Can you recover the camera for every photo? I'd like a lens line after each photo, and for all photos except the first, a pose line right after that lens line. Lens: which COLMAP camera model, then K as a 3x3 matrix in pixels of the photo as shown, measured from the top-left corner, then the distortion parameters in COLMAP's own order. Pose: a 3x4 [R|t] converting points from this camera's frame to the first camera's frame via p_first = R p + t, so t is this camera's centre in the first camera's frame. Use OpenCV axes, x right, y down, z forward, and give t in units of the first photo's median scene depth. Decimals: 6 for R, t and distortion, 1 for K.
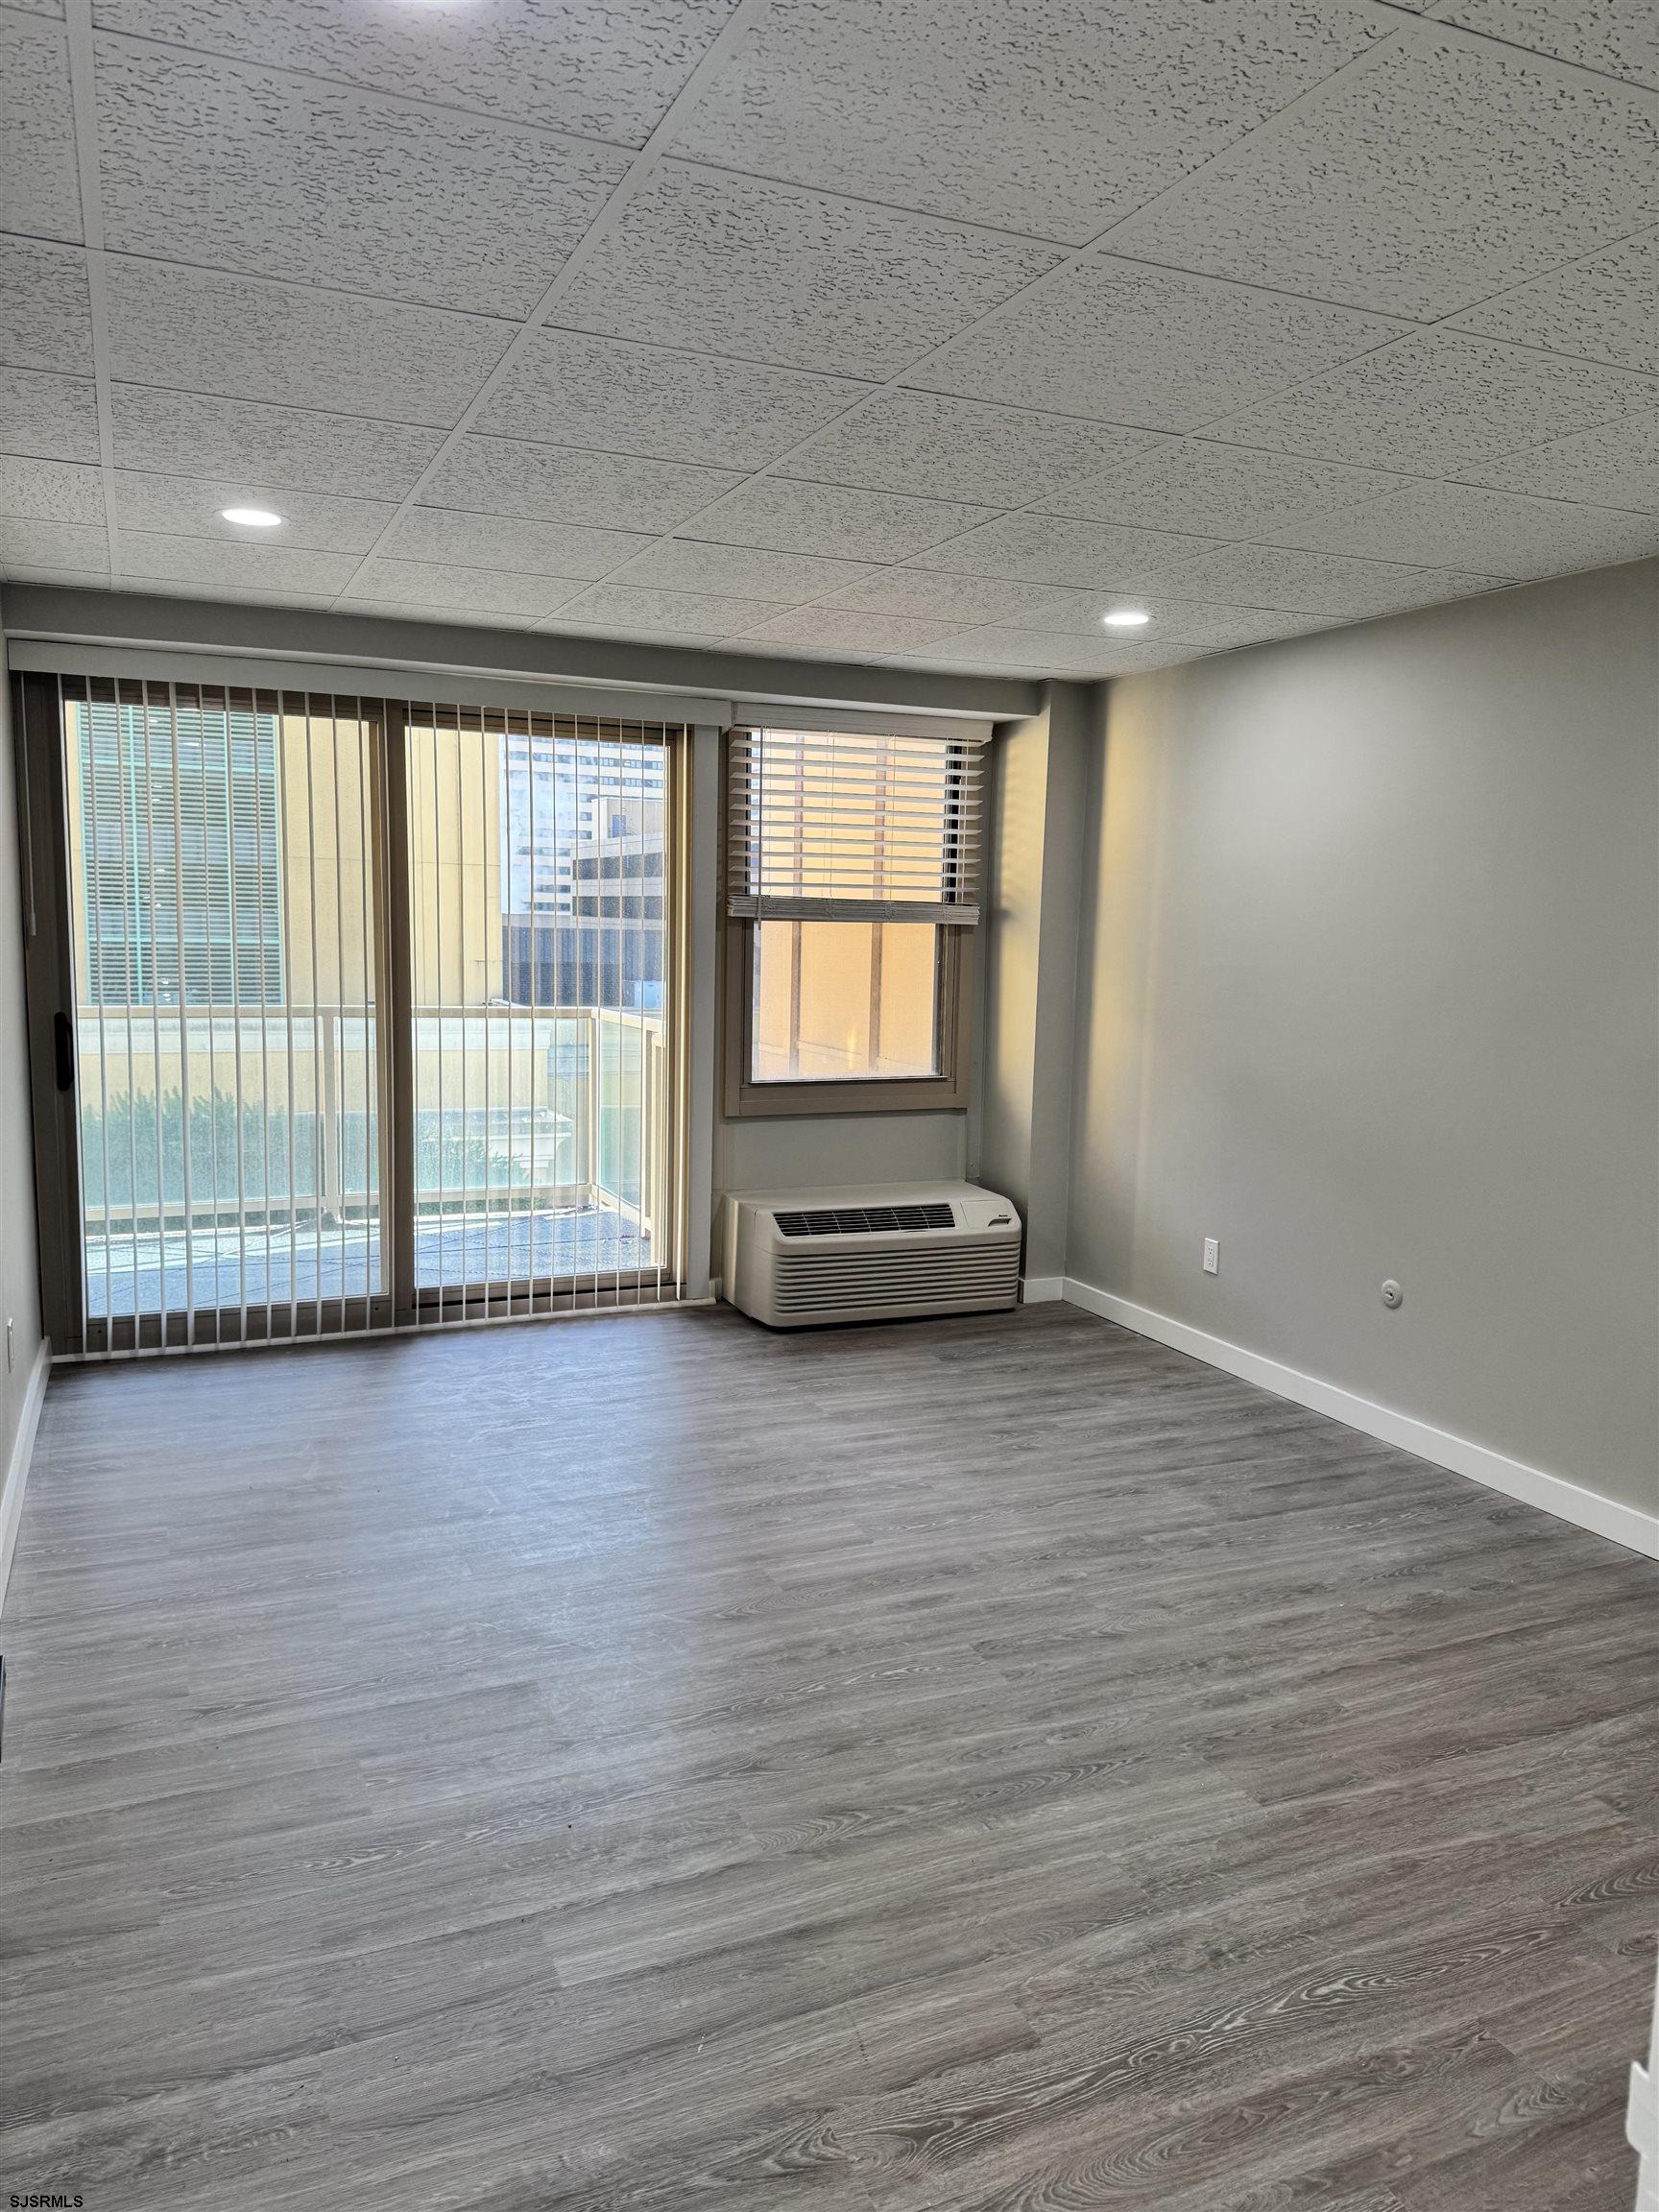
lens RADIAL K [[1527.6, 0, 829.5], [0, 1527.6, 1106.0], [0, 0, 1]] dist [0.108477, -0.147559]
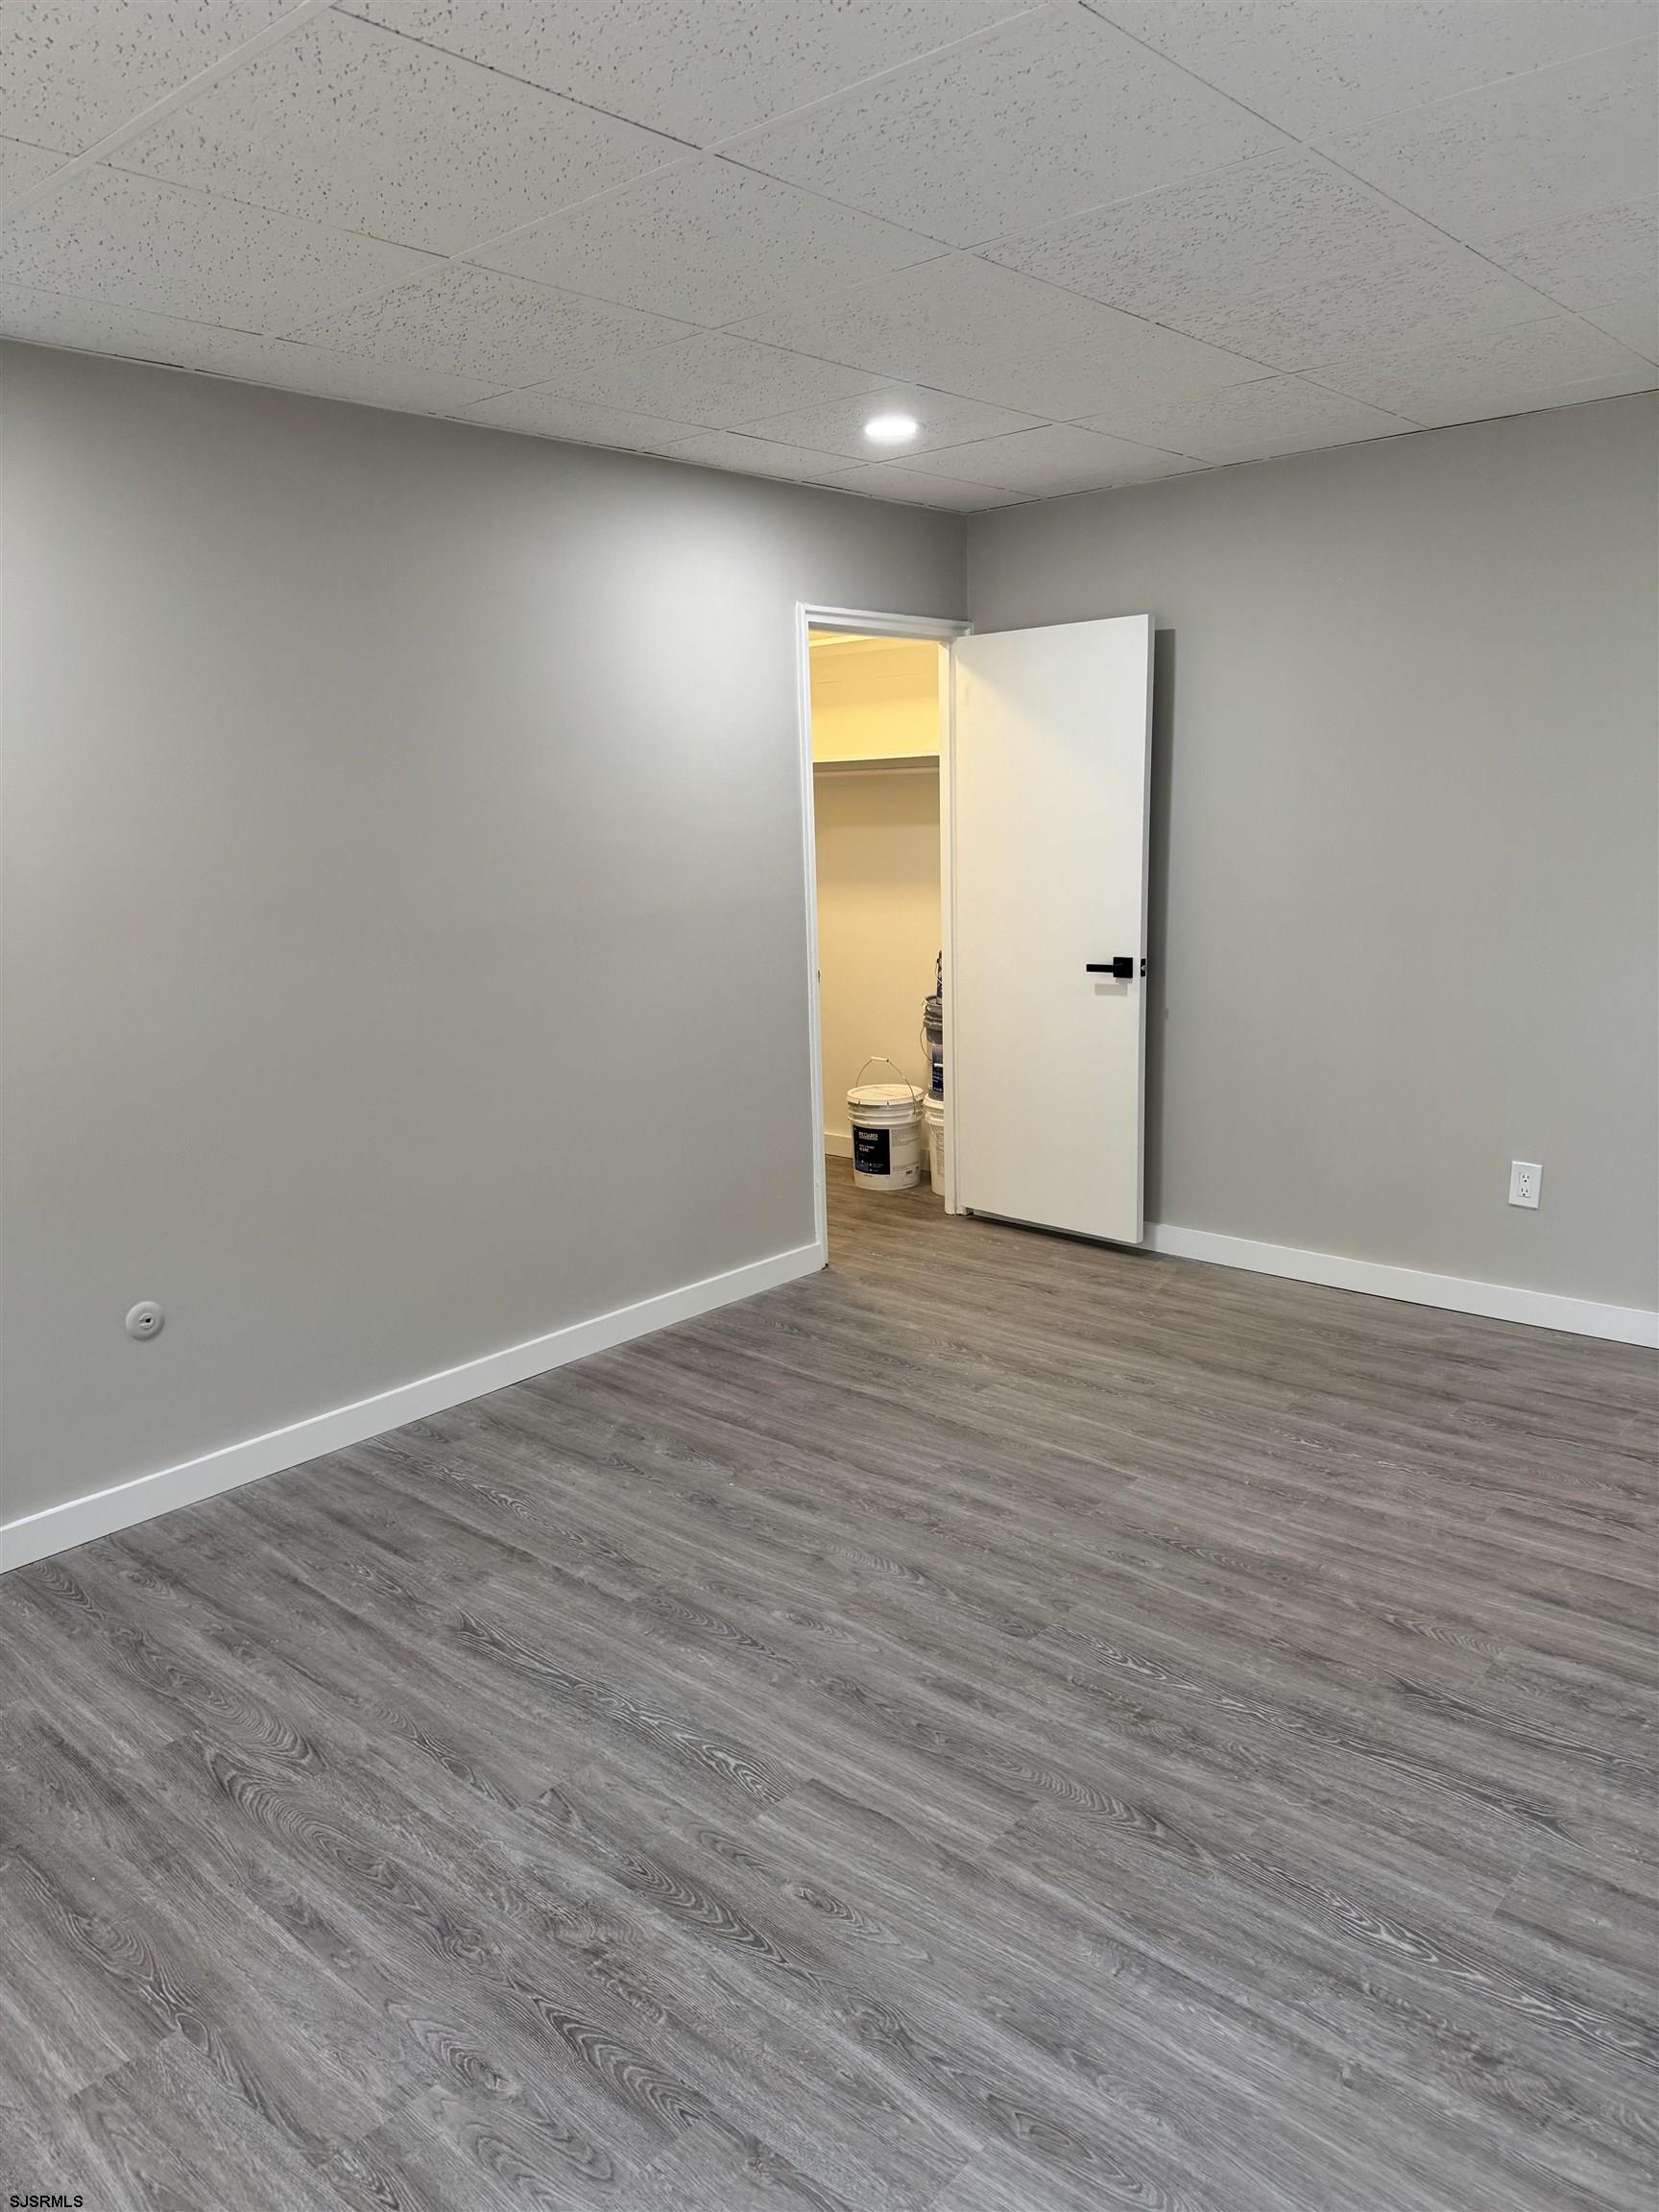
lens RADIAL K [[1527.6, 0, 829.5], [0, 1527.6, 1106.0], [0, 0, 1]] dist [0.108477, -0.147559]
pose [[-0.412865, -0.191852, 0.890357, -0.544949], [0.134358, 0.954039, 0.267877, -0.173601], [-0.900828, 0.230224, -0.368112, 1.274574]]
